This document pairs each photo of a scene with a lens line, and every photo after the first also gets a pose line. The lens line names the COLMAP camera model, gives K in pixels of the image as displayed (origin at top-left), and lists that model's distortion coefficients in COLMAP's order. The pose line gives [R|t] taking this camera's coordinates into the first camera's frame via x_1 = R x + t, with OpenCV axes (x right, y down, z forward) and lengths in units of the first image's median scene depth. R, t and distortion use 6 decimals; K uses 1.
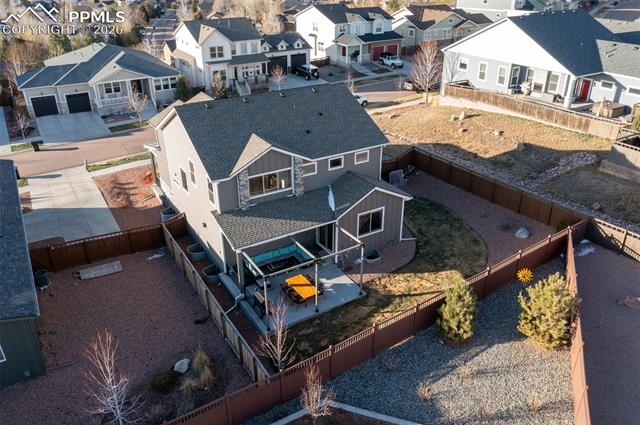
lens RADIAL K [[518.8, 0, 320.0], [0, 518.8, 212.5], [0, 0, 1]] dist [0.003715, 0.001841]
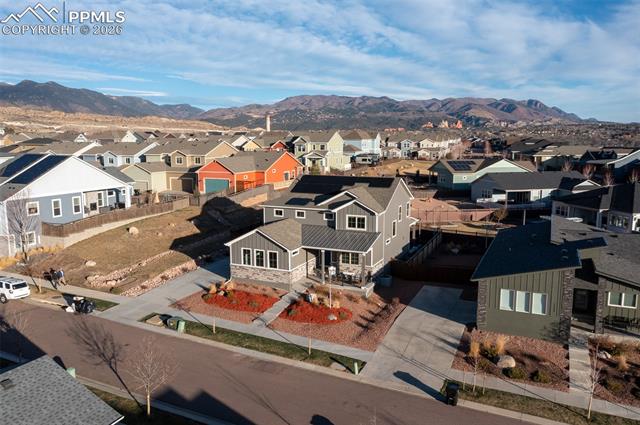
lens RADIAL K [[500.8, 0, 320.0], [0, 500.8, 212.5], [0, 0, 1]] dist [-0.001851, -0.000698]
pose [[-0.564703, -0.117273, 0.816919, -0.816879], [0.389541, 0.834776, 0.389110, -0.459636], [-0.727577, 0.537955, -0.425718, 1.076692]]
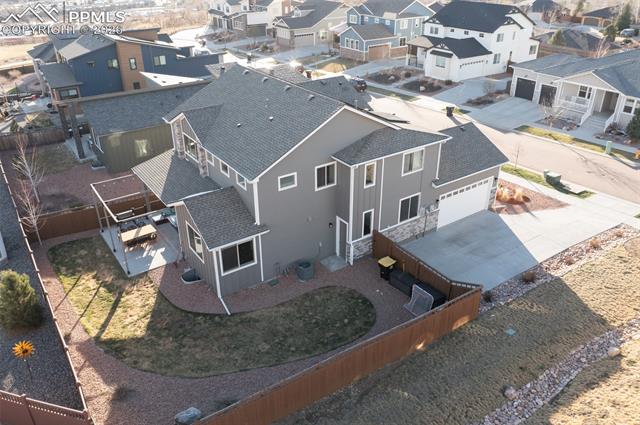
lens RADIAL K [[518.8, 0, 320.0], [0, 518.8, 212.5], [0, 0, 1]] dist [0.003715, 0.001841]
pose [[0.079312, 0.464118, -0.882216, 0.464780], [-0.461580, 0.801511, 0.380164, -0.236293], [0.883546, 0.377061, 0.277797, 0.526165]]
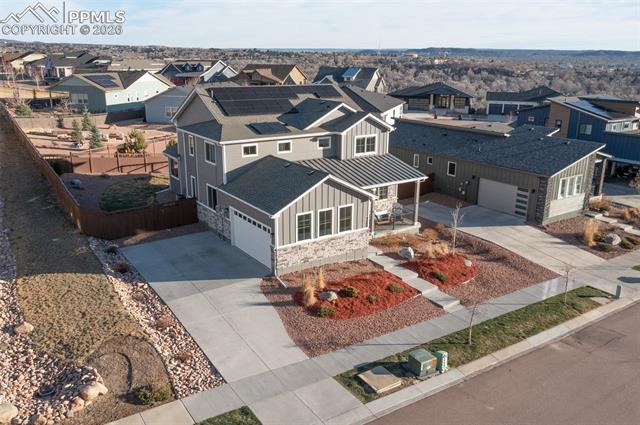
lens RADIAL K [[518.8, 0, 320.0], [0, 518.8, 212.5], [0, 0, 1]] dist [0.003715, 0.001841]
pose [[-0.998556, 0.014434, -0.051747, -0.096249], [-0.025922, 0.714224, 0.699437, -0.483049], [0.047055, 0.699768, -0.712818, 1.195083]]
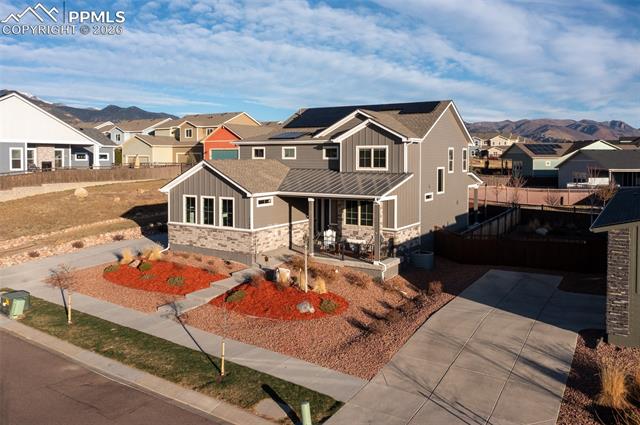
lens RADIAL K [[512.6, 0, 319.2], [0, 512.6, 171.7], [0, 0, 1]] dist [-0.001594, 0.000163]
pose [[-0.451952, -0.021605, 0.891781, -0.610377], [0.415965, 0.879259, 0.232111, -0.231691], [-0.789121, 0.475853, -0.388396, 0.937430]]
